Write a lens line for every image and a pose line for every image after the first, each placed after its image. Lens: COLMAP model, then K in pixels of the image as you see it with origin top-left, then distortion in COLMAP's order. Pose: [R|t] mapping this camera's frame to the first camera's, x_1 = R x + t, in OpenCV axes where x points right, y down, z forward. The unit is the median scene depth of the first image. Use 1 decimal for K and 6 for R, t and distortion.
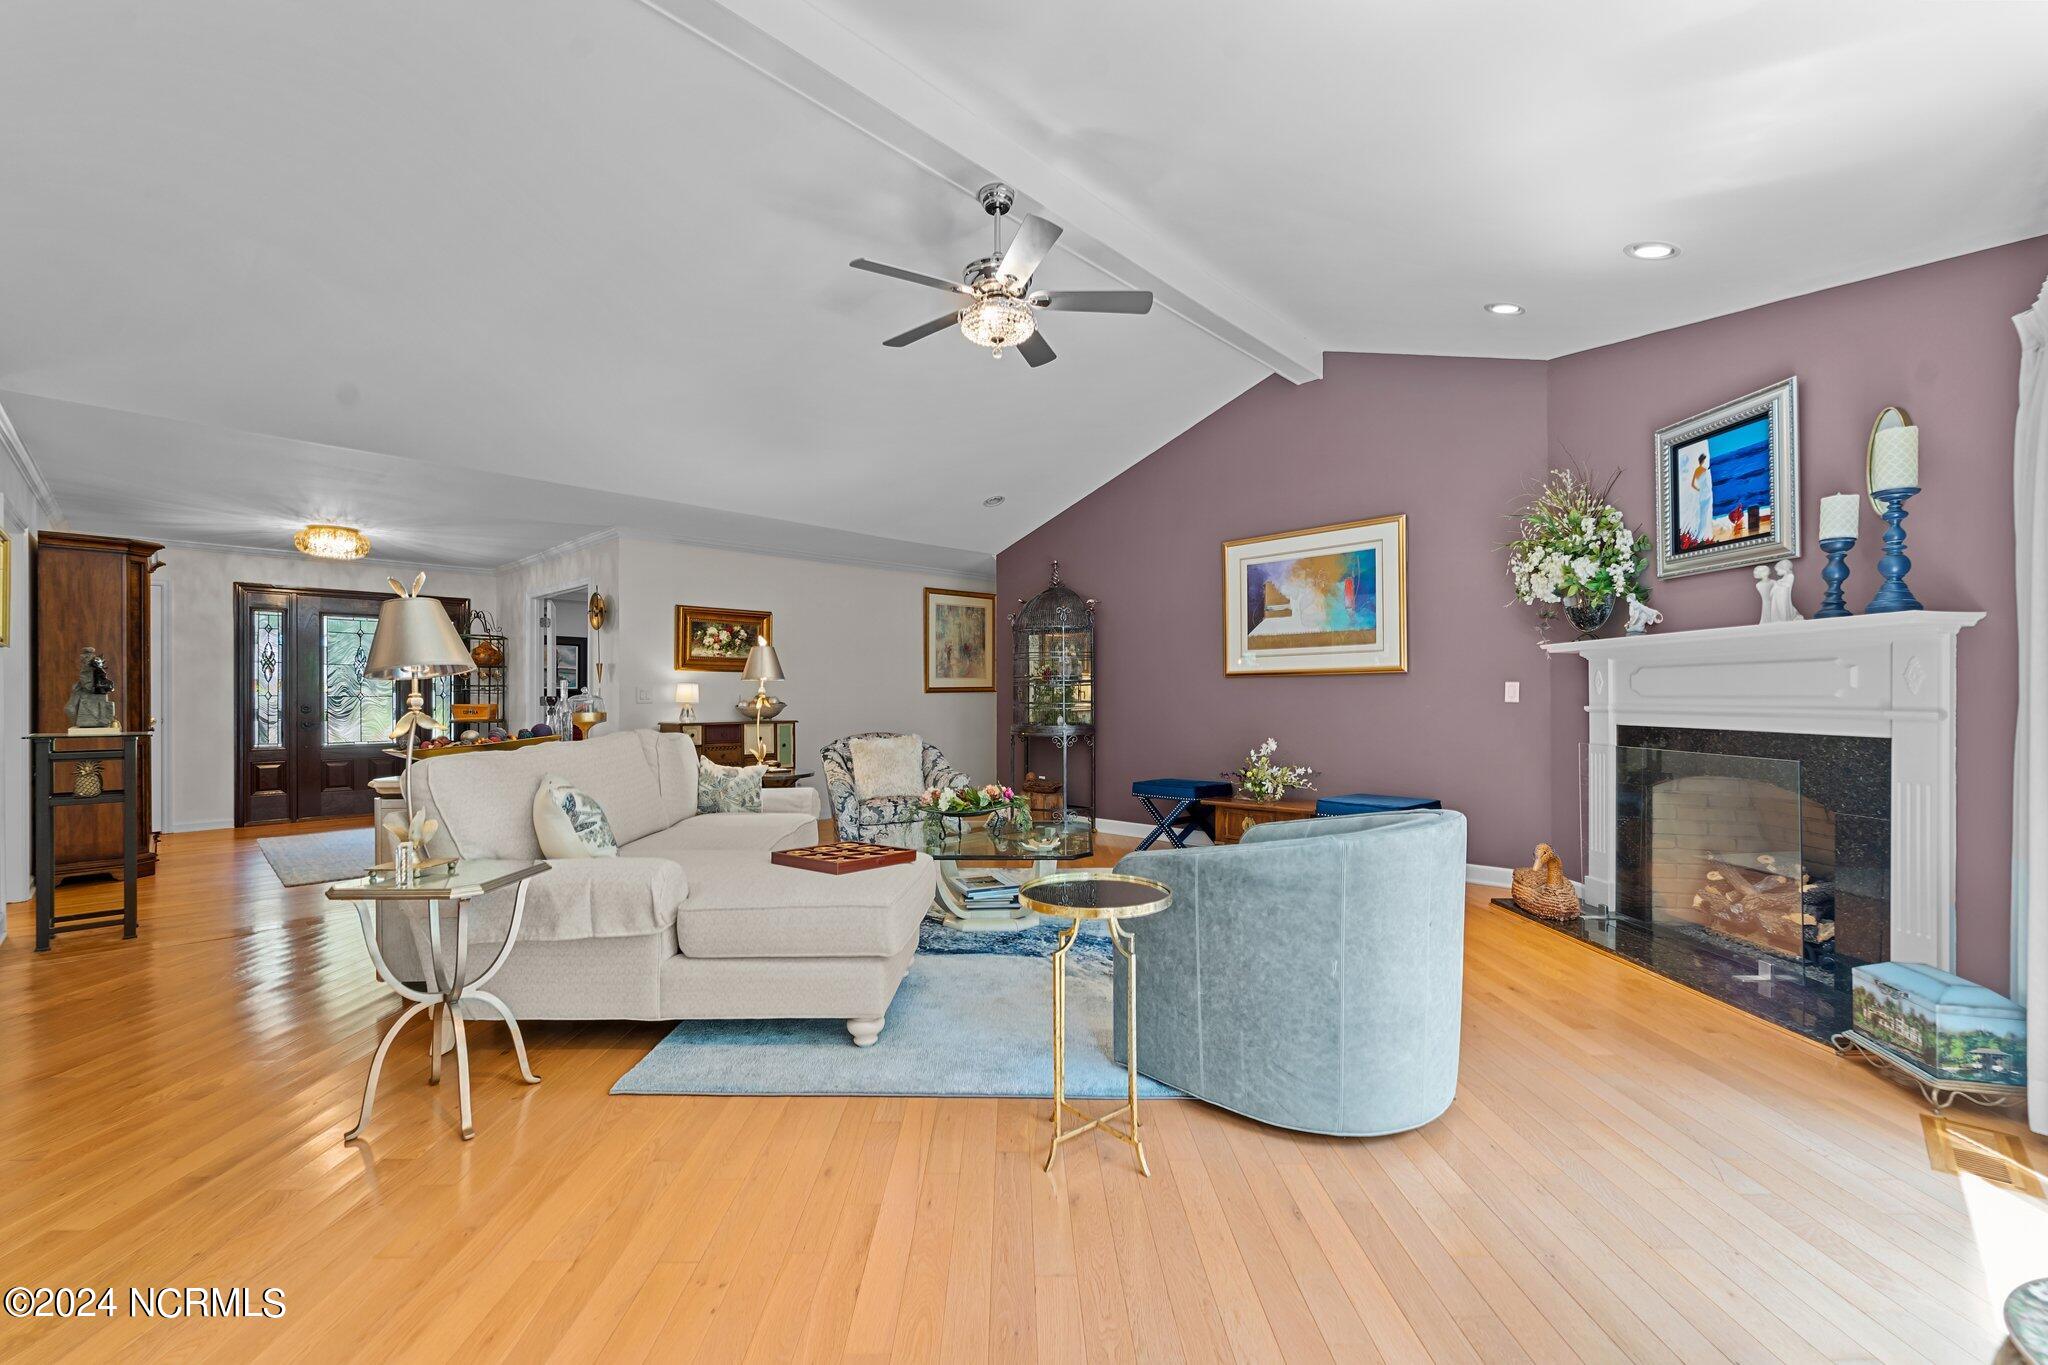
lens RADIAL K [[832.1, 0, 1022.9], [0, 832.1, 692.6], [0, 0, 1]] dist [-0.000705, -0.000603]
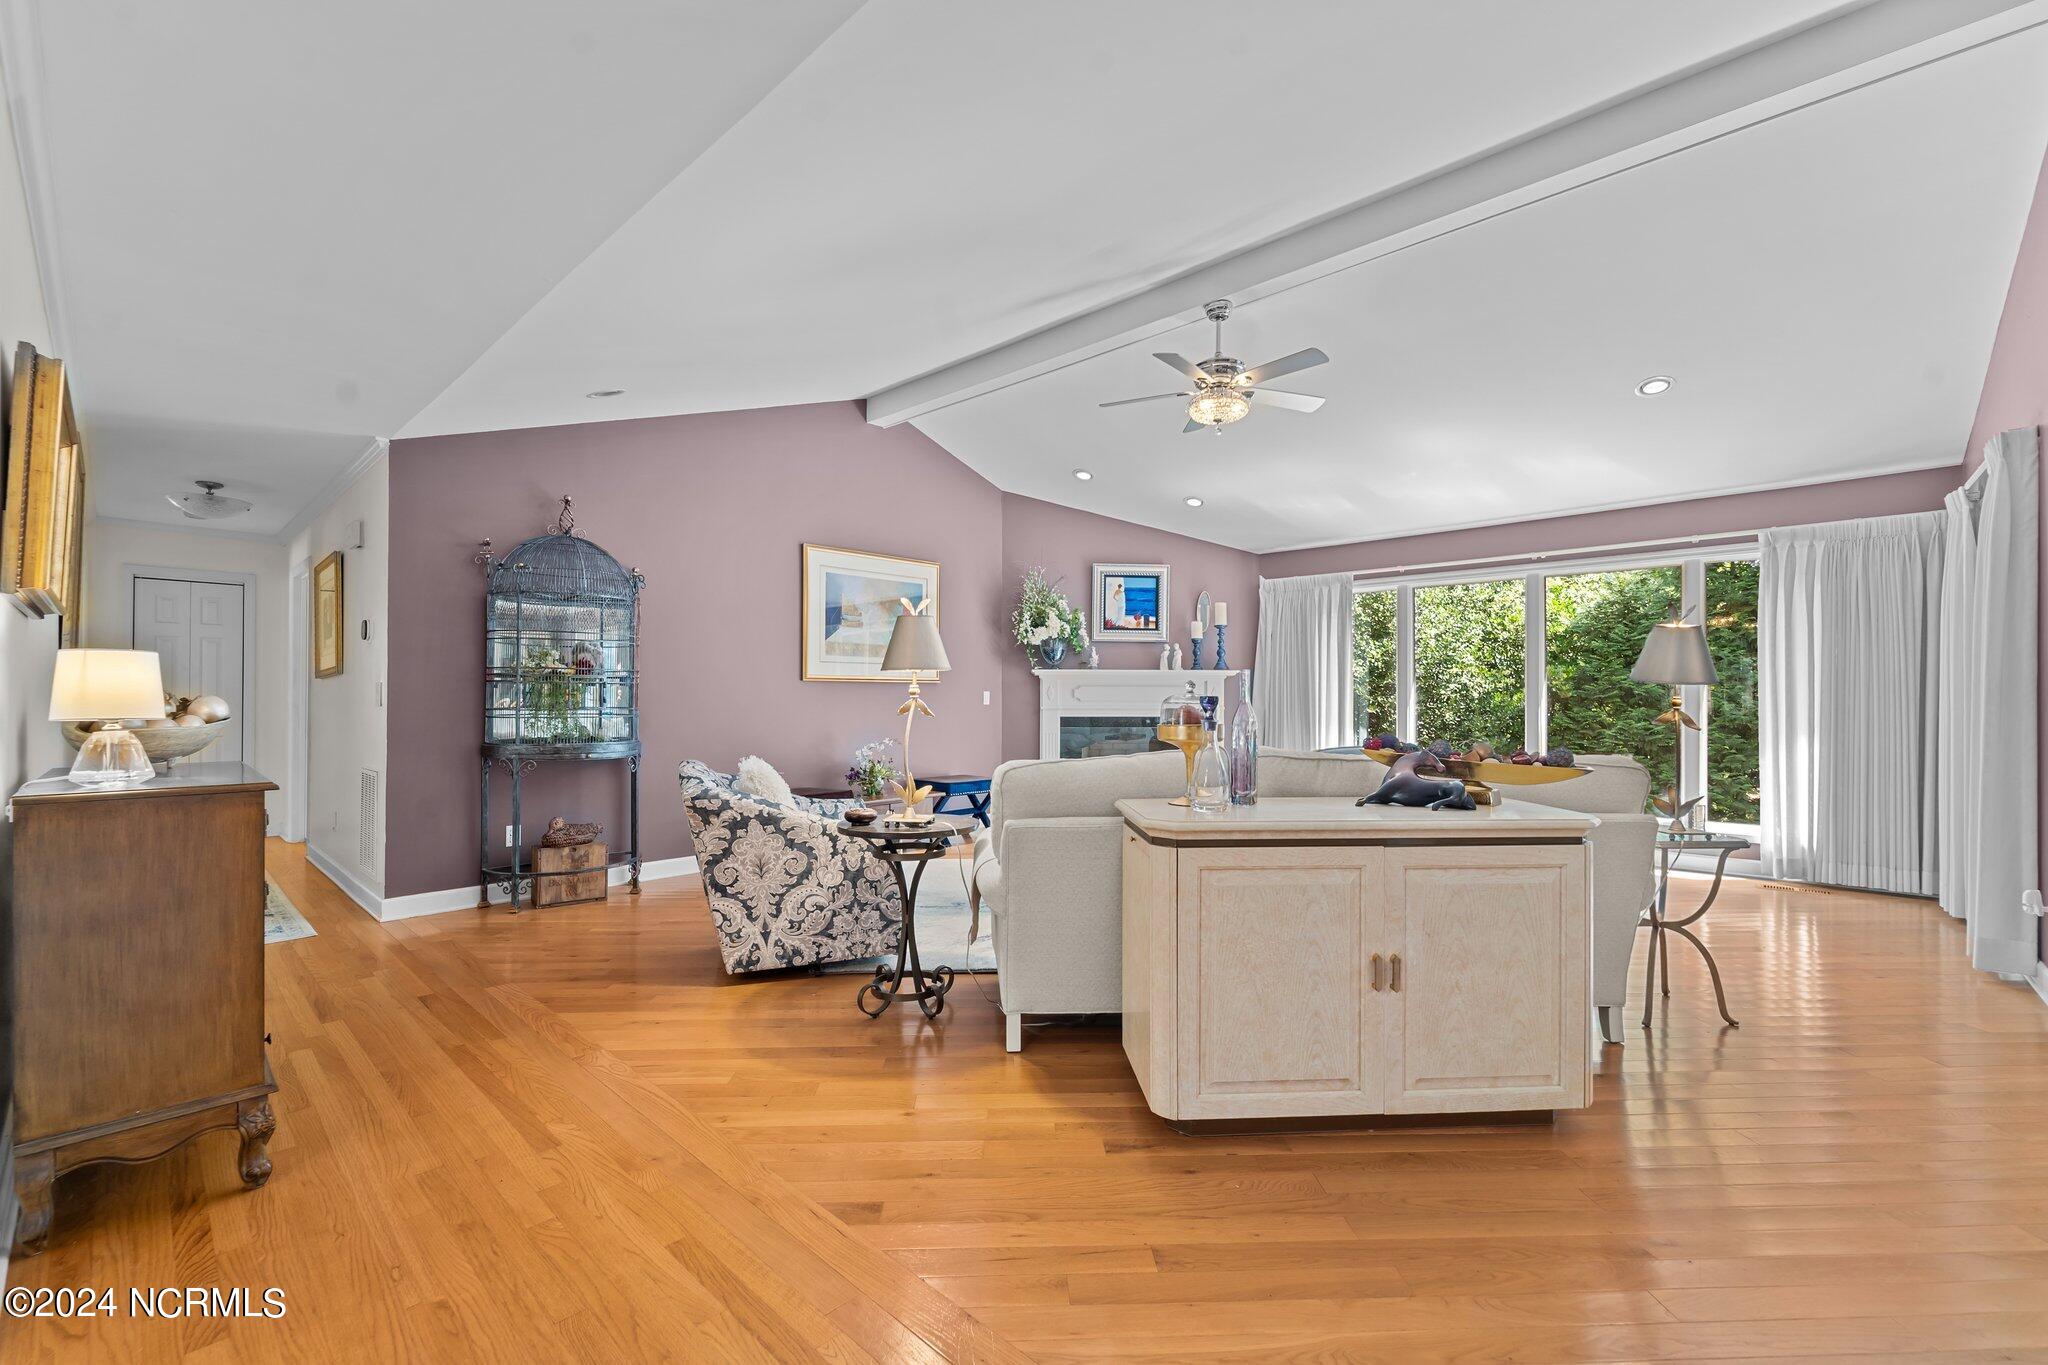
lens RADIAL K [[842.5, 0, 1019.6], [0, 842.5, 706.1], [0, 0, 1]] dist [0.008484, -0.006034]
pose [[-0.019507, -0.005451, 0.999795, -1.283518], [-0.005638, 0.999970, 0.005341, 0.007906], [-0.999794, -0.005533, -0.019537, 1.296475]]
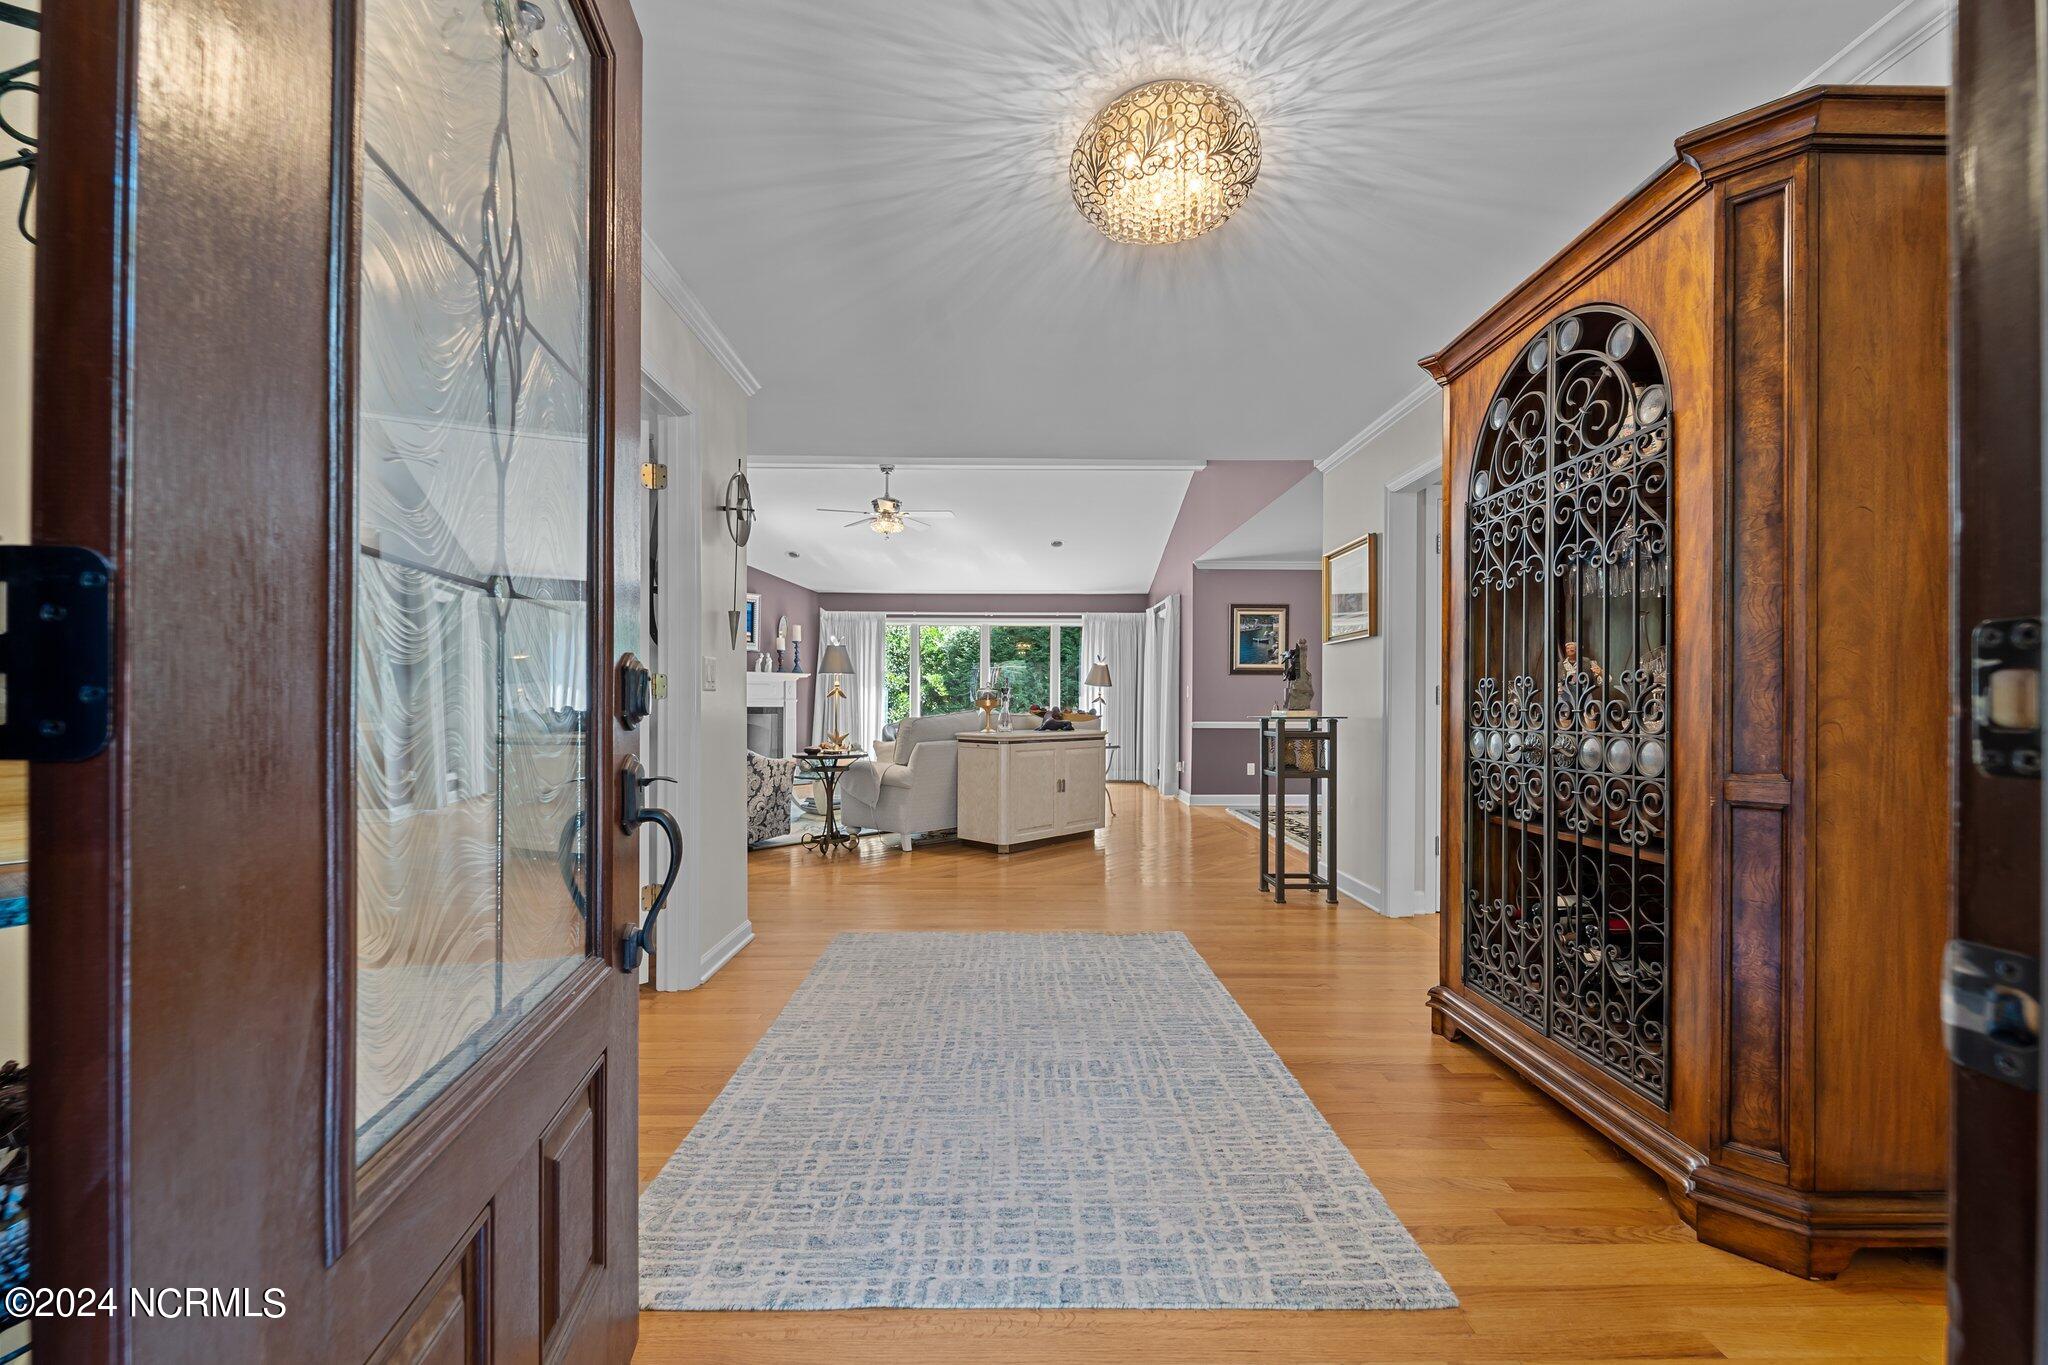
lens RADIAL K [[828.7, 0, 1023.4], [0, 828.7, 684.9], [0, 0, 1]] dist [0.000328, -0.000257]
pose [[-0.714183, 0.019810, 0.699679, -1.792364], [0.002374, 0.999662, -0.025880, 0.044052], [-0.699955, -0.016822, -0.713989, 2.268122]]
